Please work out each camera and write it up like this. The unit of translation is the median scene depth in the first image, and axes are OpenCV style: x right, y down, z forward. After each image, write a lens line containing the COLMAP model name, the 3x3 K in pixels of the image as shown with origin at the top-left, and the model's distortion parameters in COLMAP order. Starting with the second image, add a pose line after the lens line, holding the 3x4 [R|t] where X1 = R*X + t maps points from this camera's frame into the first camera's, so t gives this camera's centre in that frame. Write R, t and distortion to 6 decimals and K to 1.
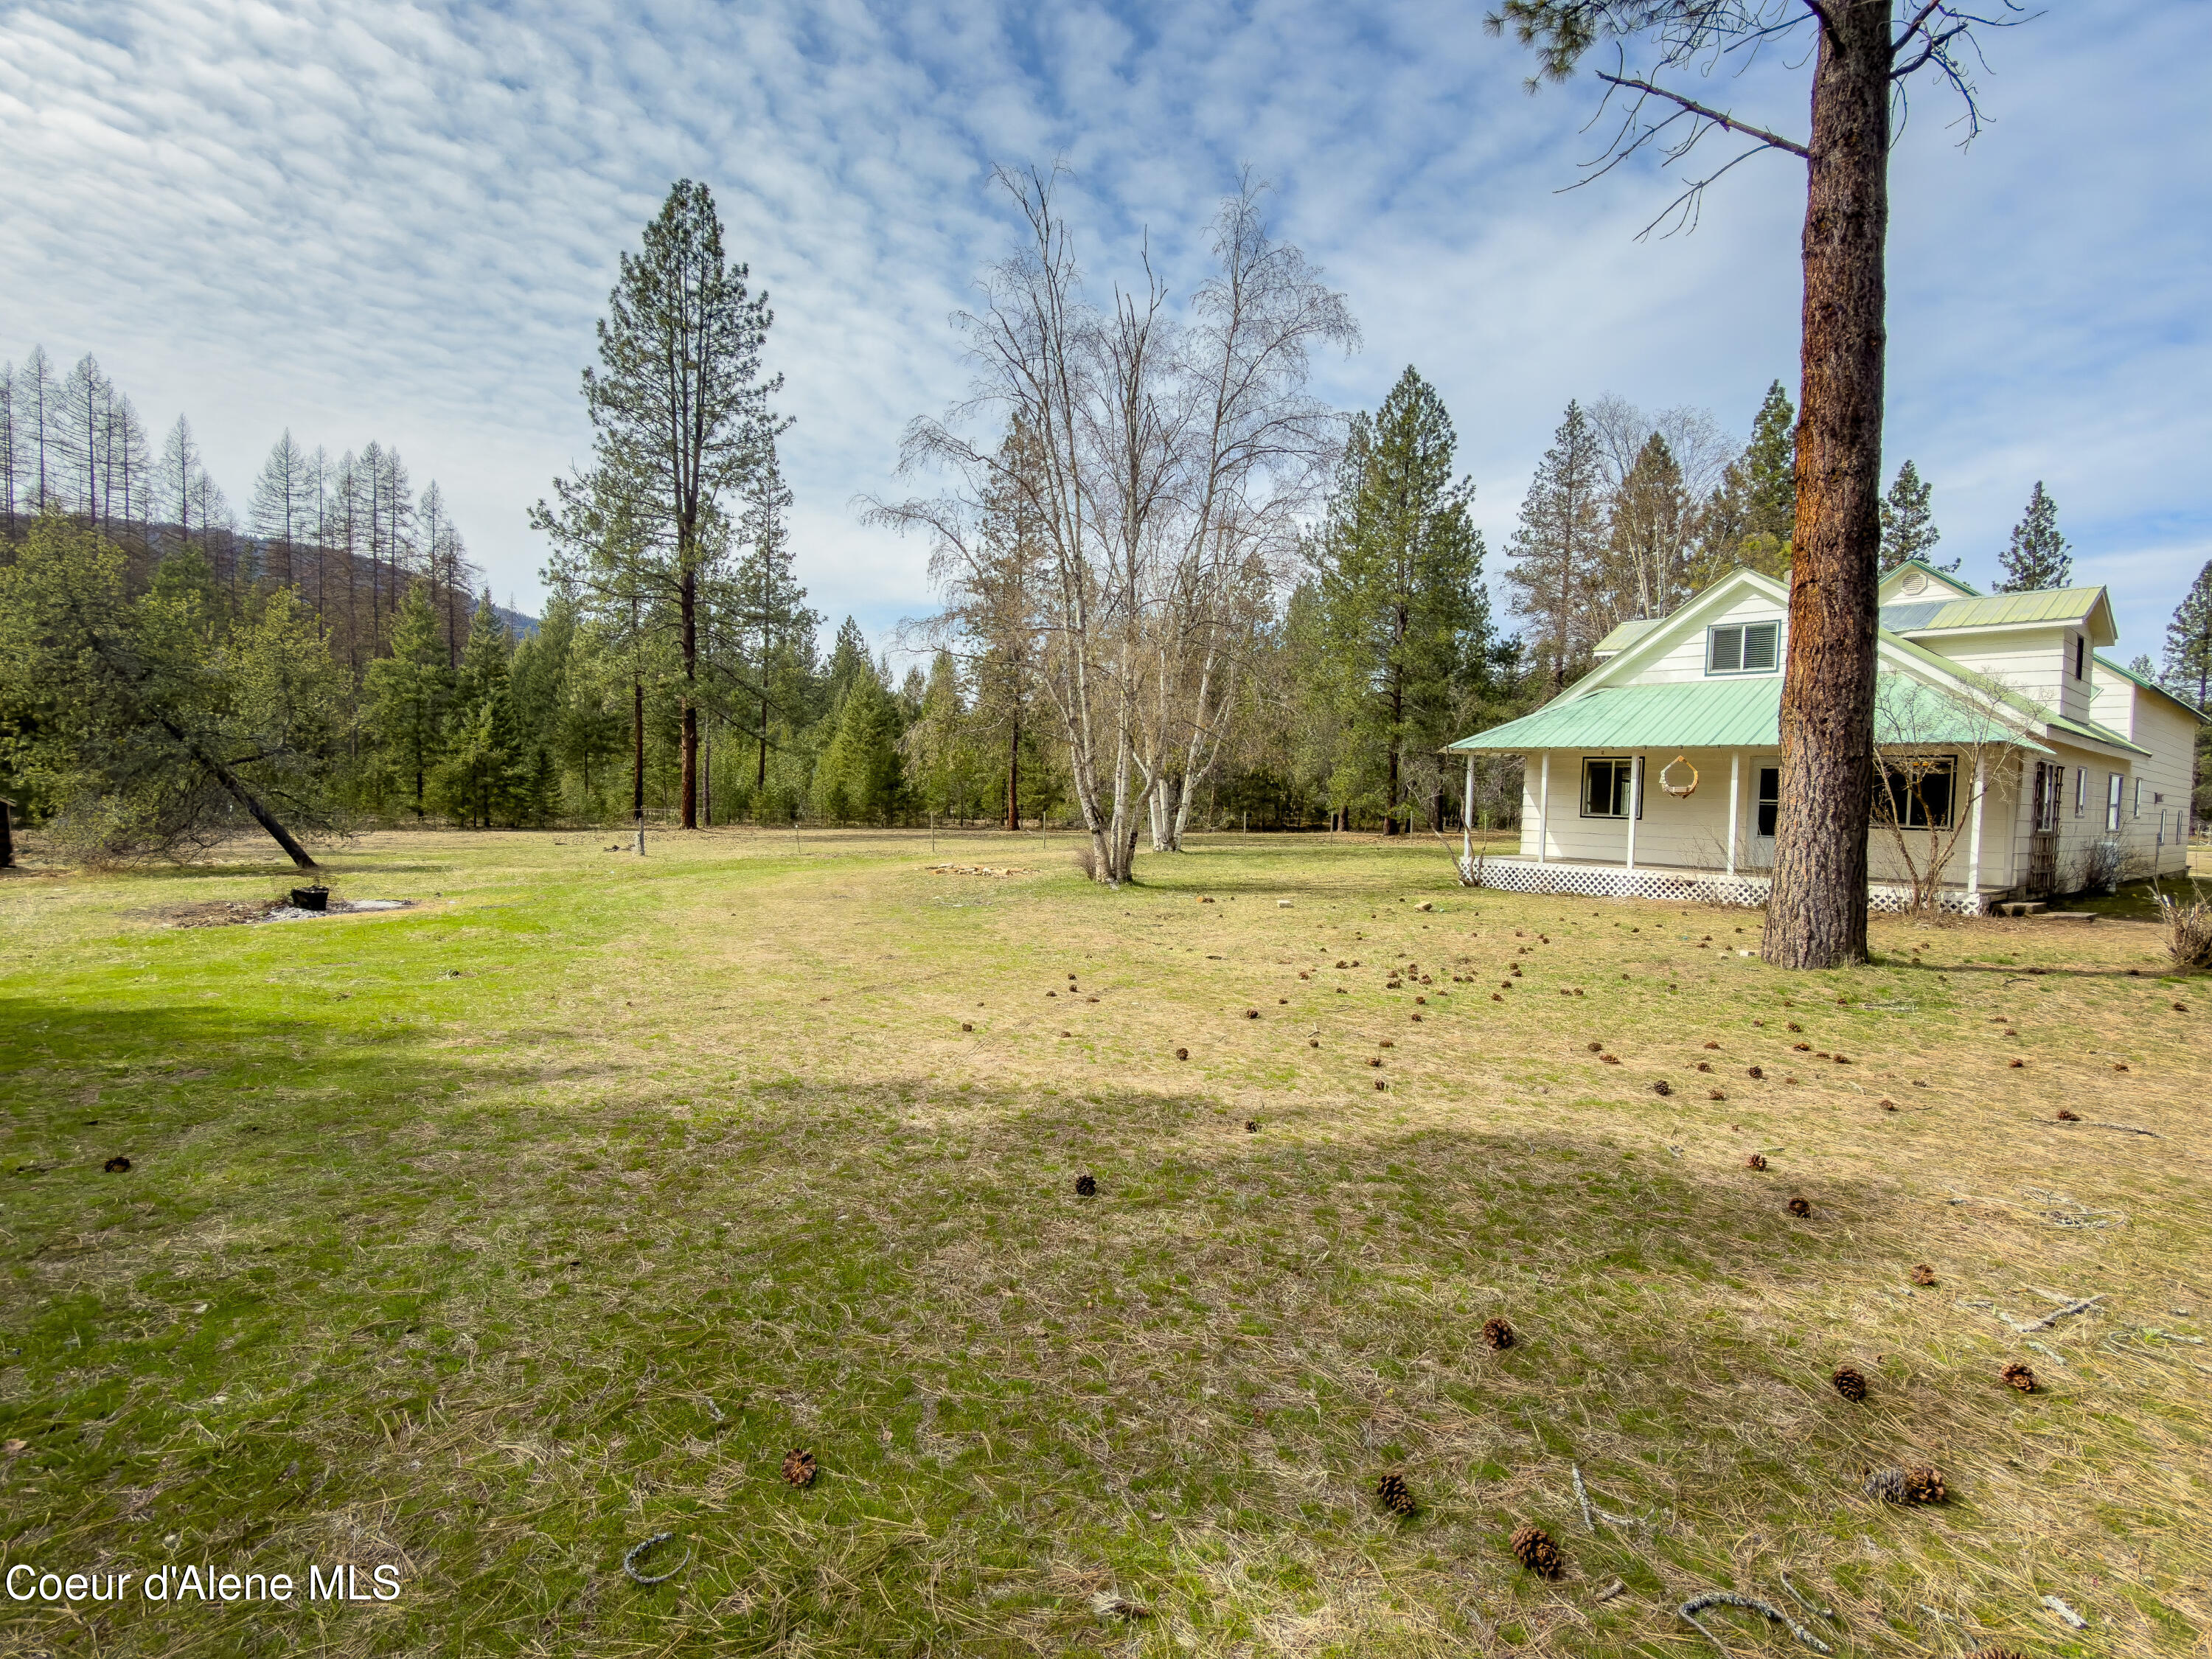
lens RADIAL K [[1113.4, 0, 1103.6], [0, 1113.4, 836.4], [0, 0, 1]] dist [0.003145, -0.000828]
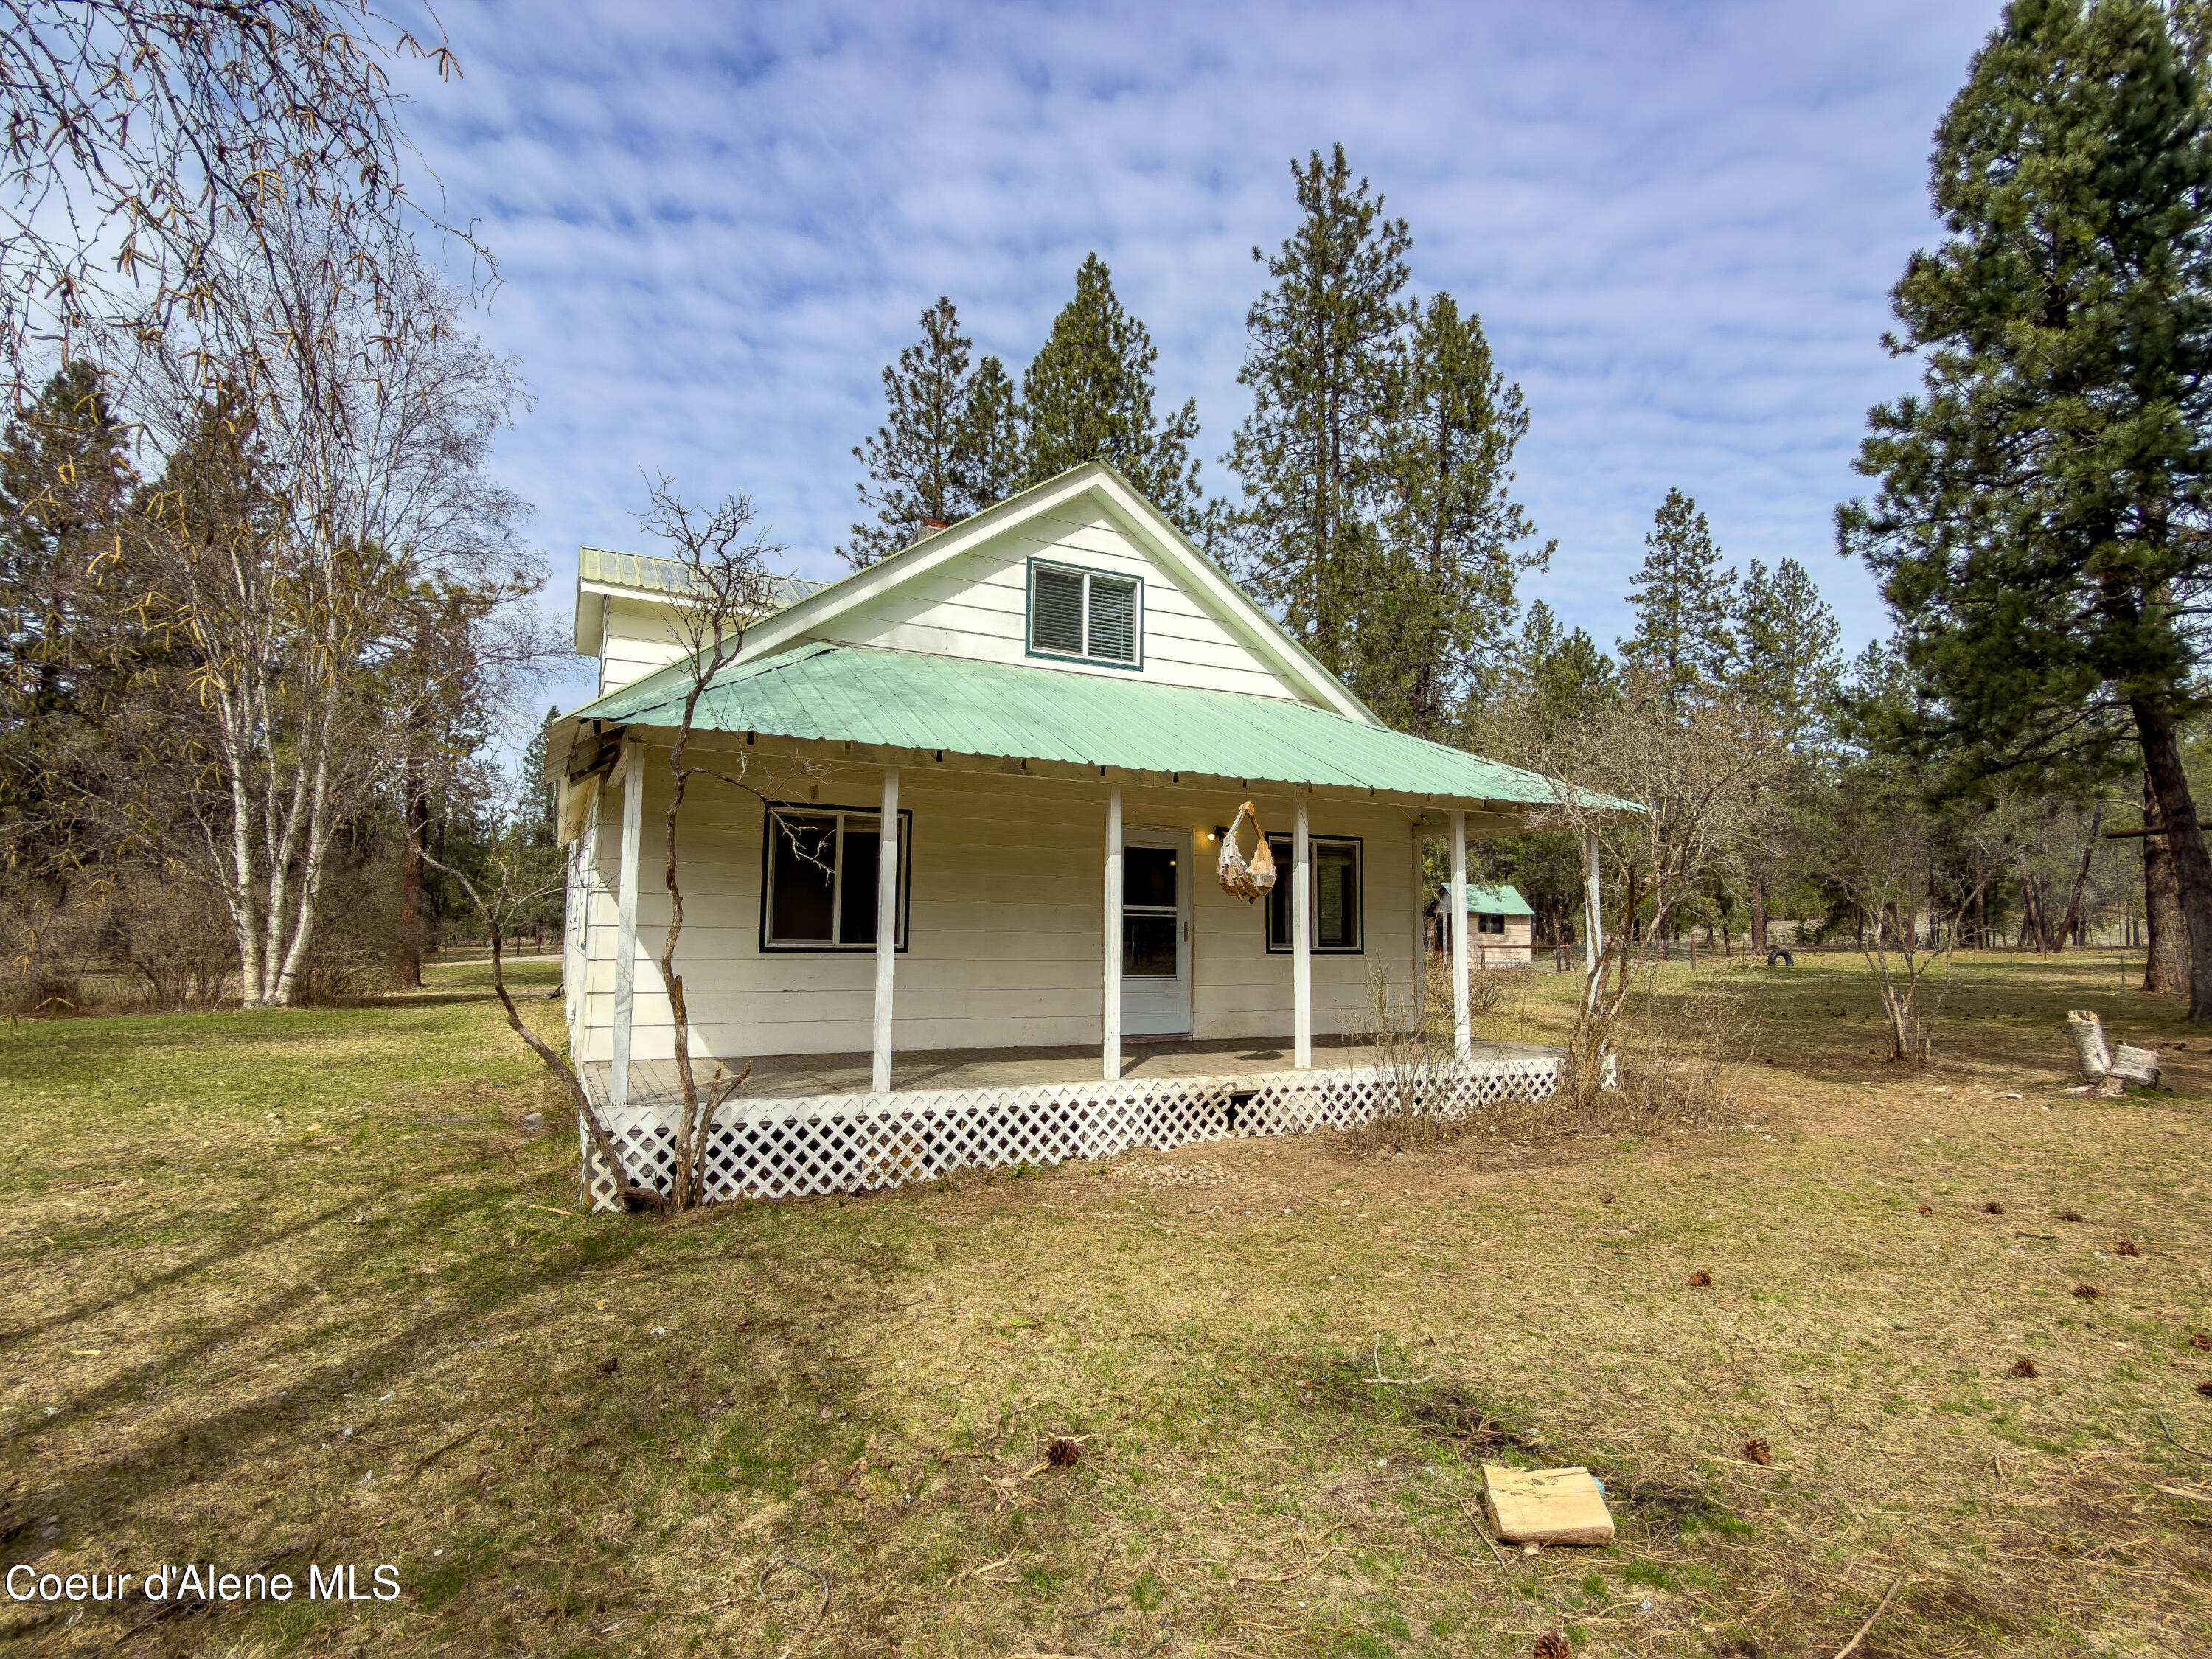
lens RADIAL K [[1113.4, 0, 1103.6], [0, 1113.4, 836.4], [0, 0, 1]] dist [0.003145, -0.000828]
pose [[0.257564, 0.059451, 0.964431, 0.076035], [0.038310, 0.996692, -0.071671, -0.026532], [-0.965502, 0.055407, 0.254434, 0.836430]]
